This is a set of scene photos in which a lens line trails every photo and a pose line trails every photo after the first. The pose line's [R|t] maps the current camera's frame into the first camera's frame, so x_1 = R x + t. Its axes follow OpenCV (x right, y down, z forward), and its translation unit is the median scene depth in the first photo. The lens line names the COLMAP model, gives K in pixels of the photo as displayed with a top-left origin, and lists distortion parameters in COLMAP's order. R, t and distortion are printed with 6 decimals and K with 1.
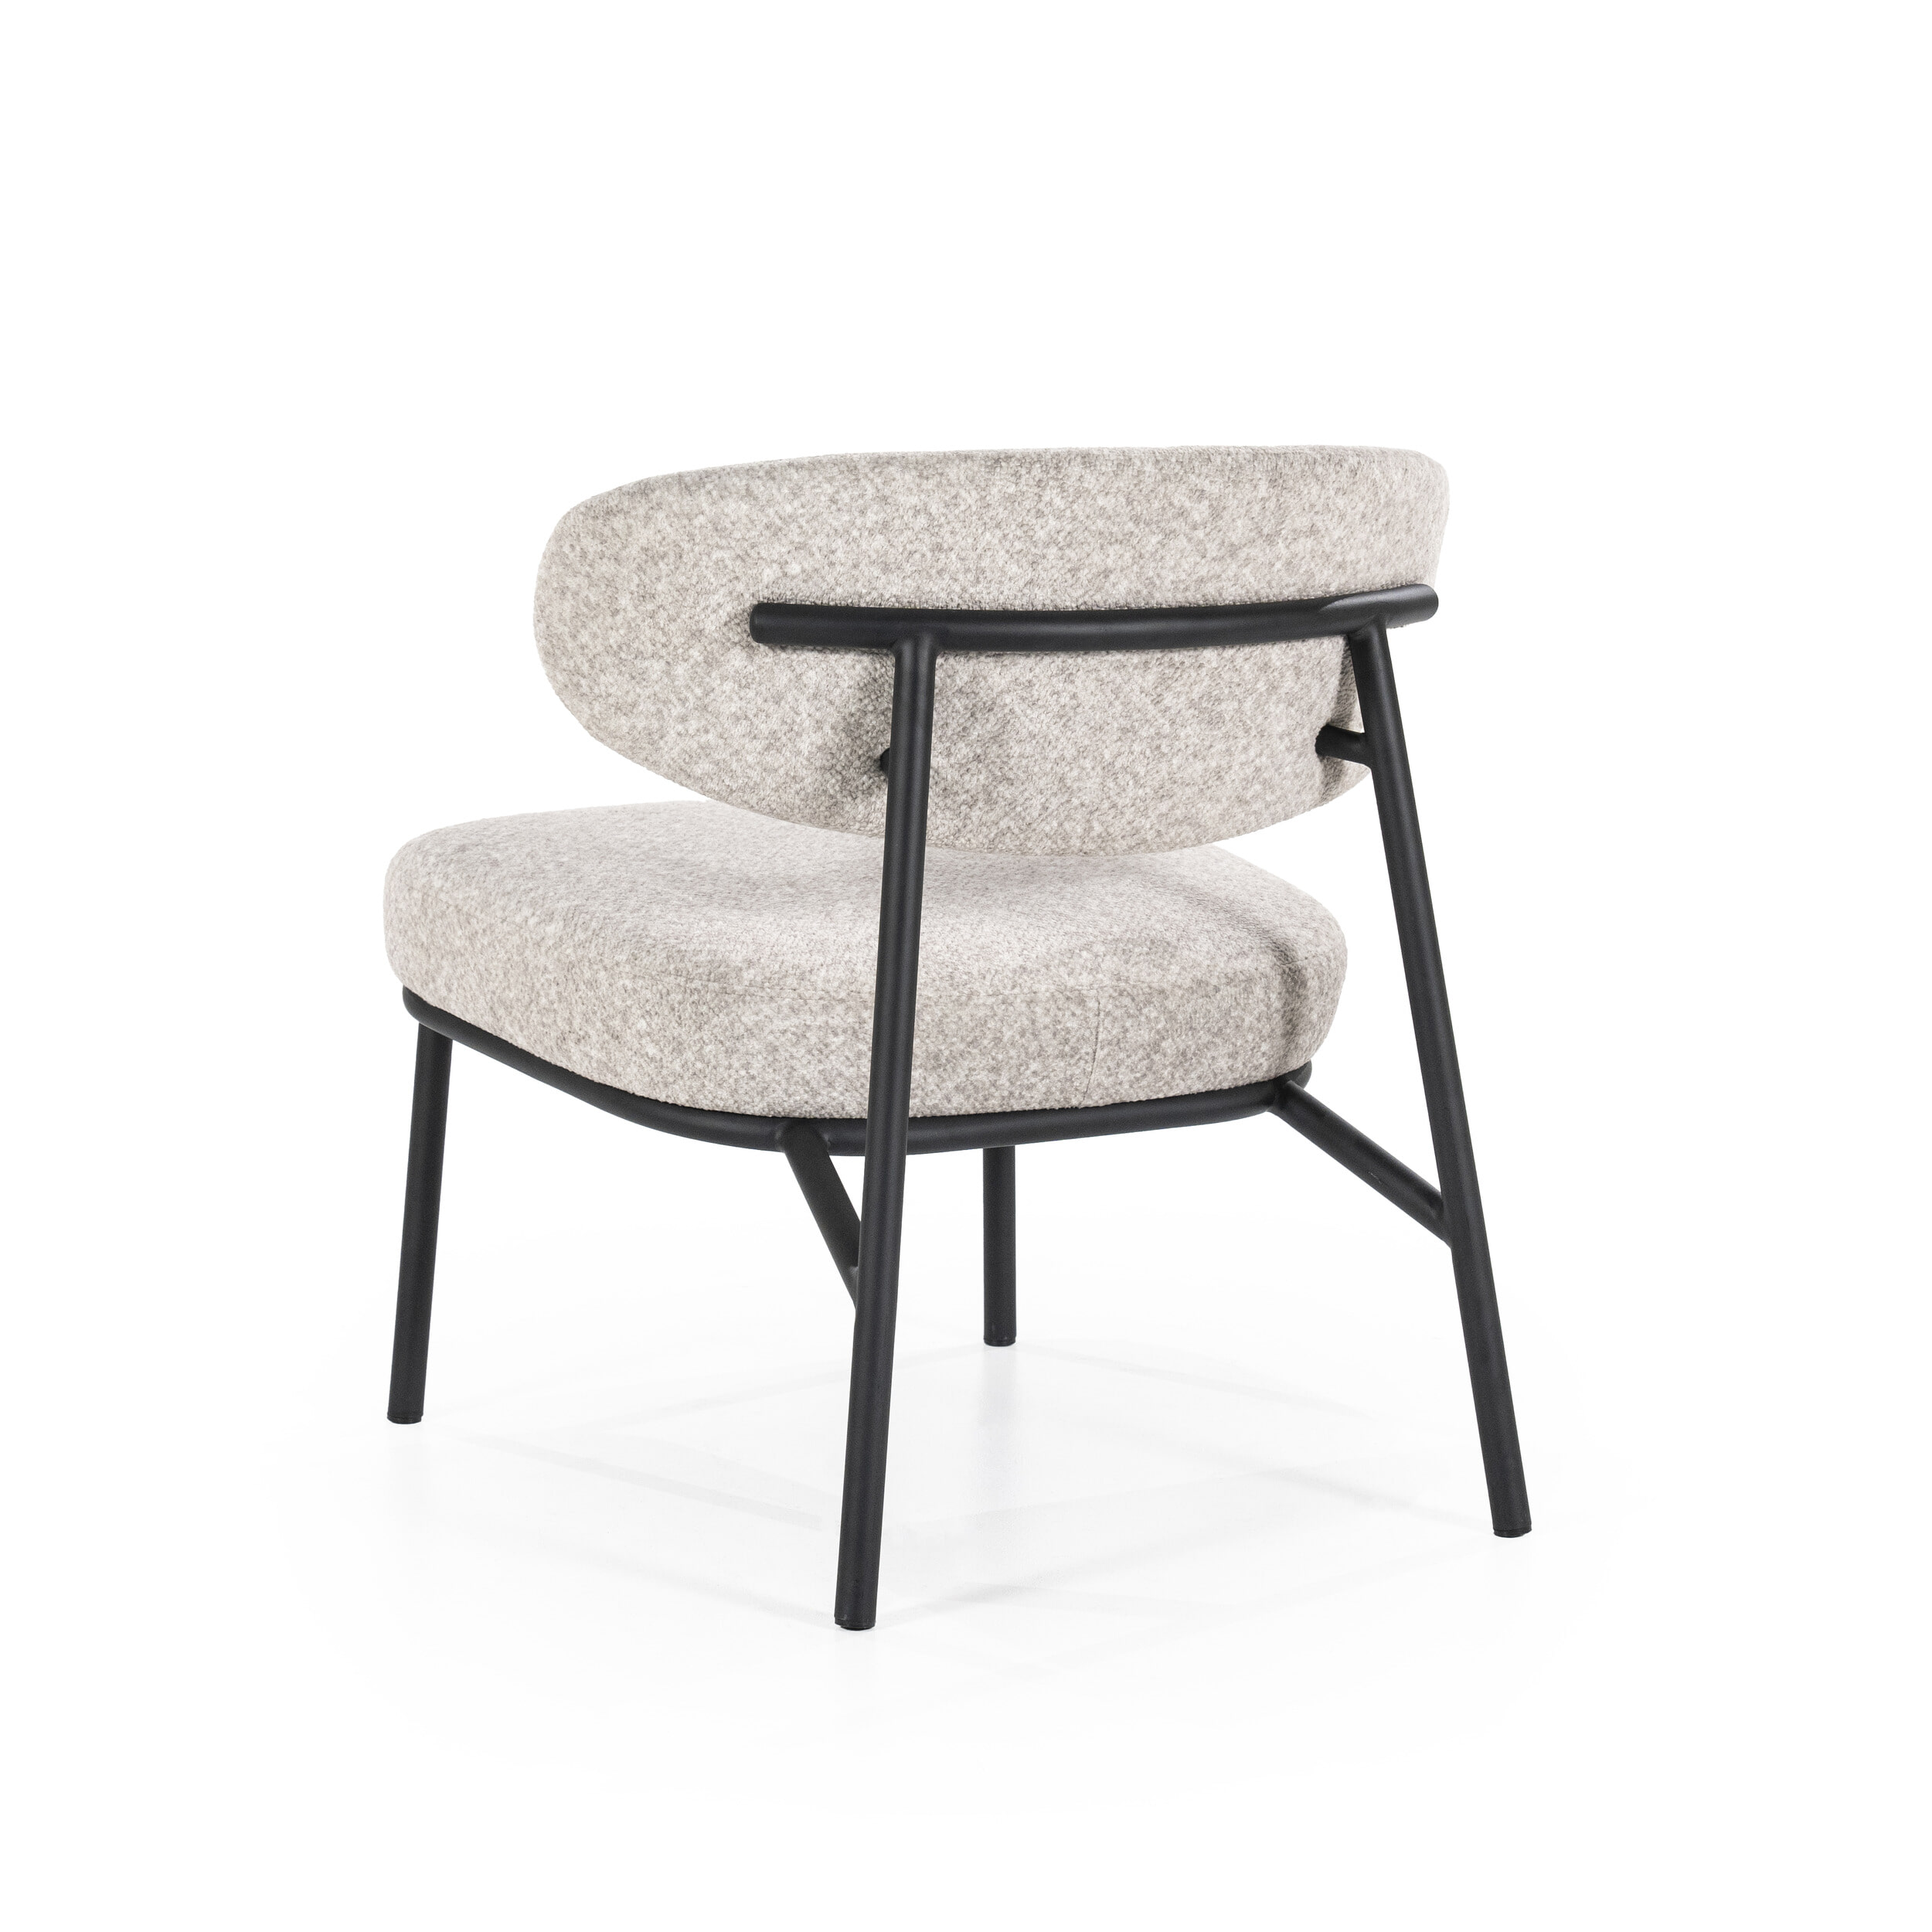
lens RADIAL K [[5513.7, 0, 971.9], [0, 5513.7, 975.2], [0, 0, 1]] dist [0.422970, 0.000000]
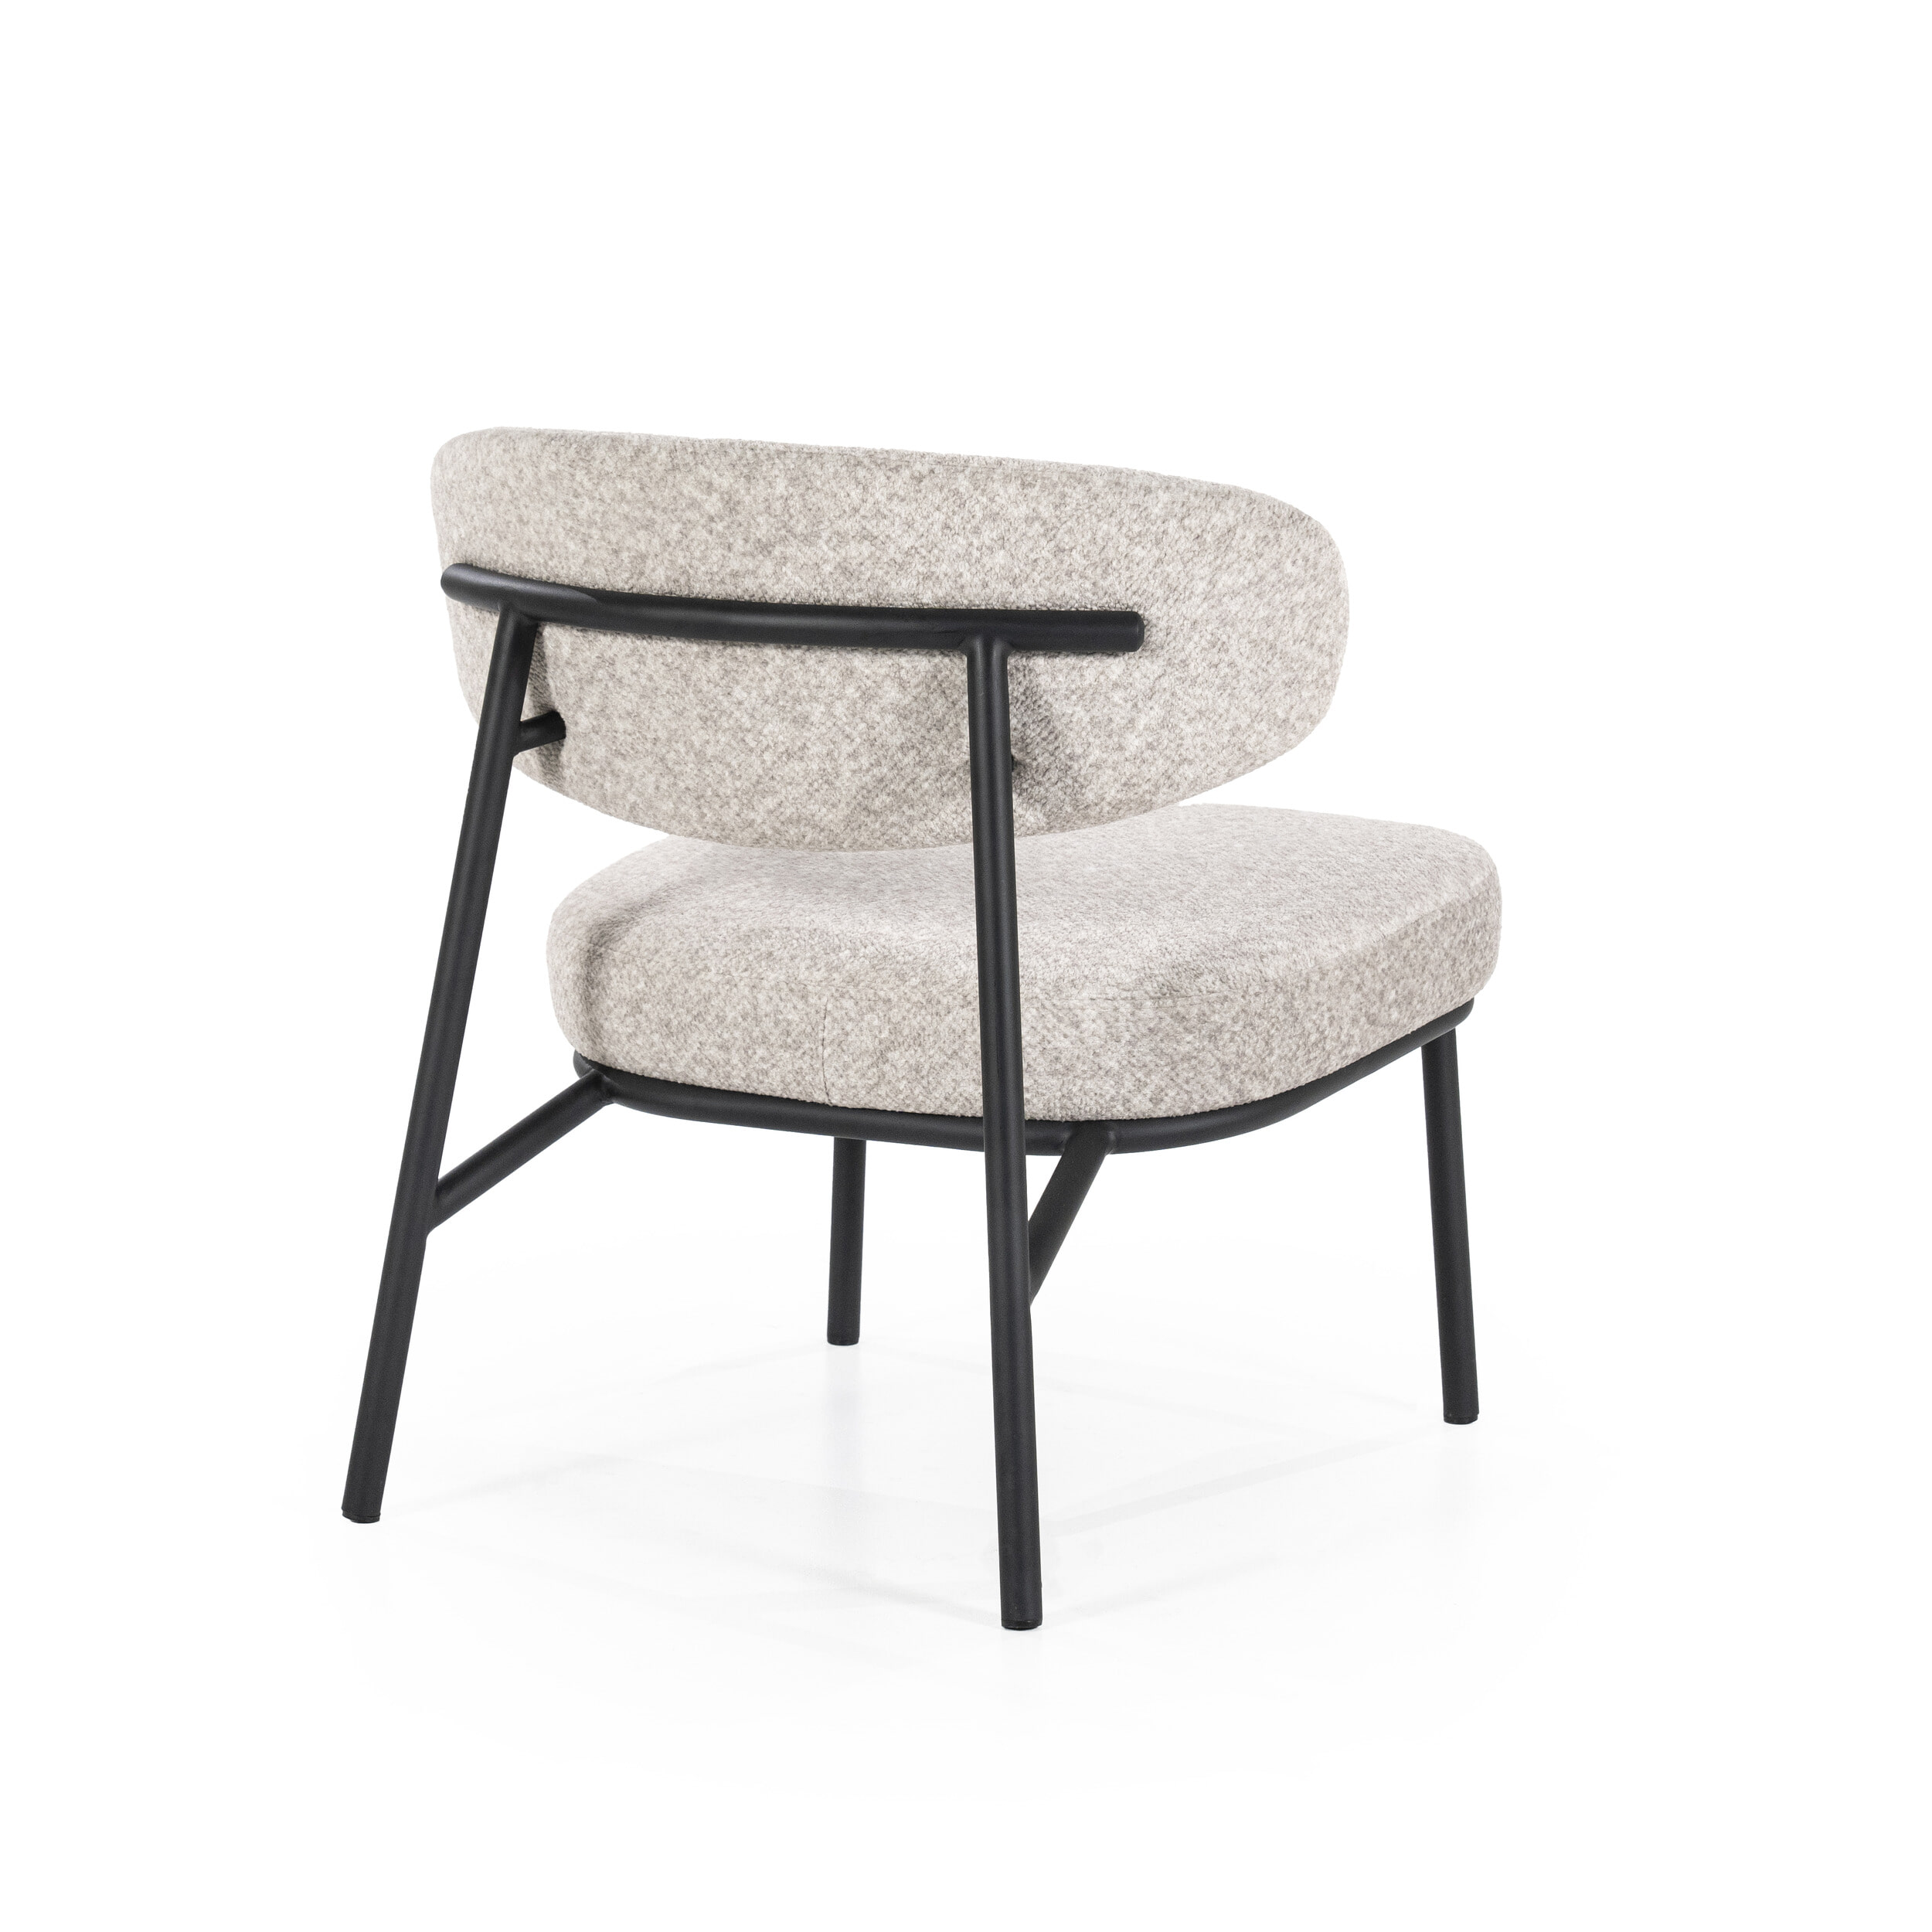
lens RADIAL K [[5513.7, 0, 947.3], [0, 5513.7, 975.3], [0, 0, 1]] dist [0.422970, 0.000000]
pose [[0.491726, 0.127244, -0.861403, 0.920696], [-0.137935, 0.988157, 0.067228, -0.071862], [0.859755, 0.085760, 0.503454, 0.535133]]
